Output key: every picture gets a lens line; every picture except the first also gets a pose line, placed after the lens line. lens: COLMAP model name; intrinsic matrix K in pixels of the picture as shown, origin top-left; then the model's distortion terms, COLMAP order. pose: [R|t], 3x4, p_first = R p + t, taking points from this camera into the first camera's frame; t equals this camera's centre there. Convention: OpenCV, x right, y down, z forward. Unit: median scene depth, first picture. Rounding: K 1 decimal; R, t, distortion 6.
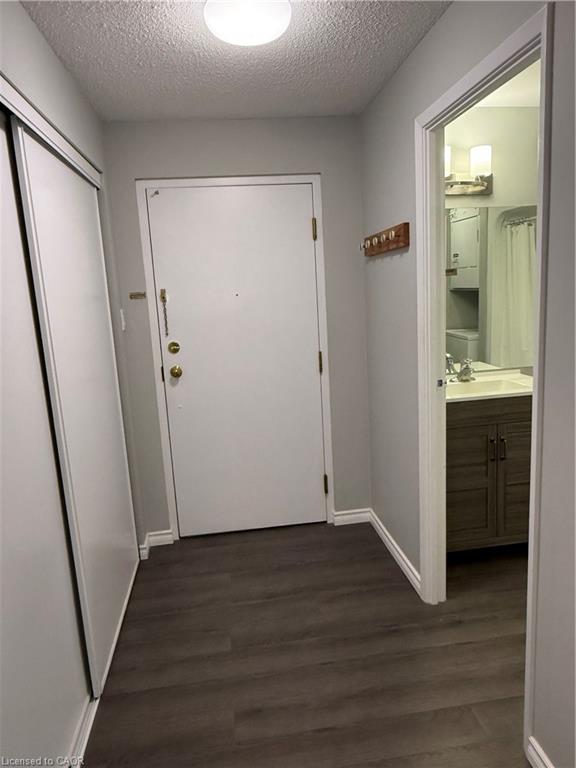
lens RADIAL K [[518.8, 0, 290.4], [0, 518.8, 383.4], [0, 0, 1]] dist [-0.007400, 0.006670]
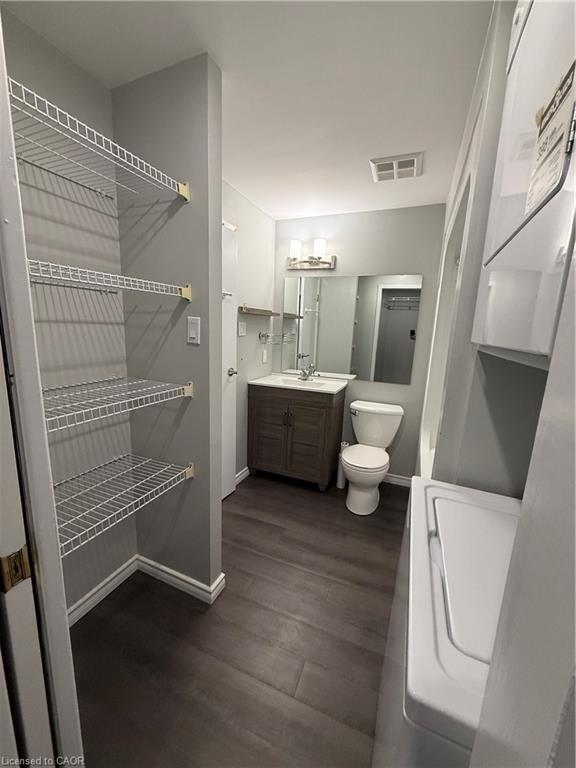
lens RADIAL K [[306.8, 0, 286.7], [0, 306.8, 383.9], [0, 0, 1]] dist [0.000209, 0.000500]
pose [[0.850501, 0.184114, -0.492697, 0.868869], [-0.174572, 0.982445, 0.065778, -0.052924], [0.496158, 0.030067, 0.867711, 0.115808]]
